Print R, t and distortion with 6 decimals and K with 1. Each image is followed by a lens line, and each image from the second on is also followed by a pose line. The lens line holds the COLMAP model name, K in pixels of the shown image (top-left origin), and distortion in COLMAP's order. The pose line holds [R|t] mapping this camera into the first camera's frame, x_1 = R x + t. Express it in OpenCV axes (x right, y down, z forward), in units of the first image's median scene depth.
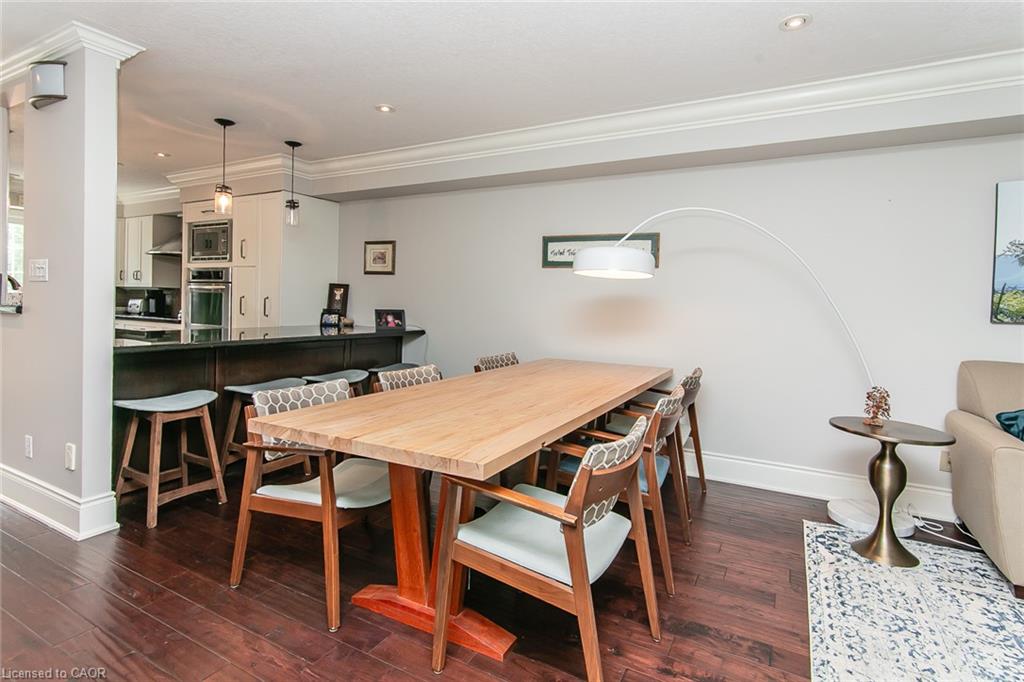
lens RADIAL K [[502.6, 0, 538.5], [0, 502.6, 314.7], [0, 0, 1]] dist [0.000753, -0.000239]
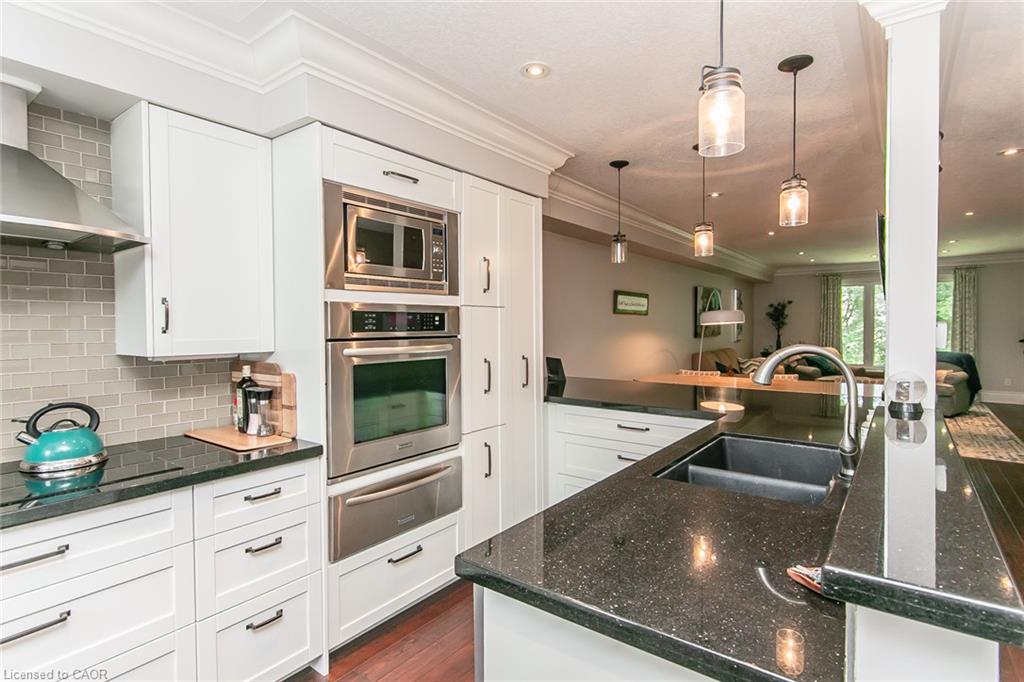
lens RADIAL K [[519.2, 0, 496.9], [0, 519.2, 330.1], [0, 0, 1]] dist [0.001192, -0.000447]
pose [[0.184663, -0.037089, 0.982102, -1.125582], [0.034781, 0.998908, 0.031183, -0.085538], [-0.982186, 0.028400, 0.185751, 0.862831]]
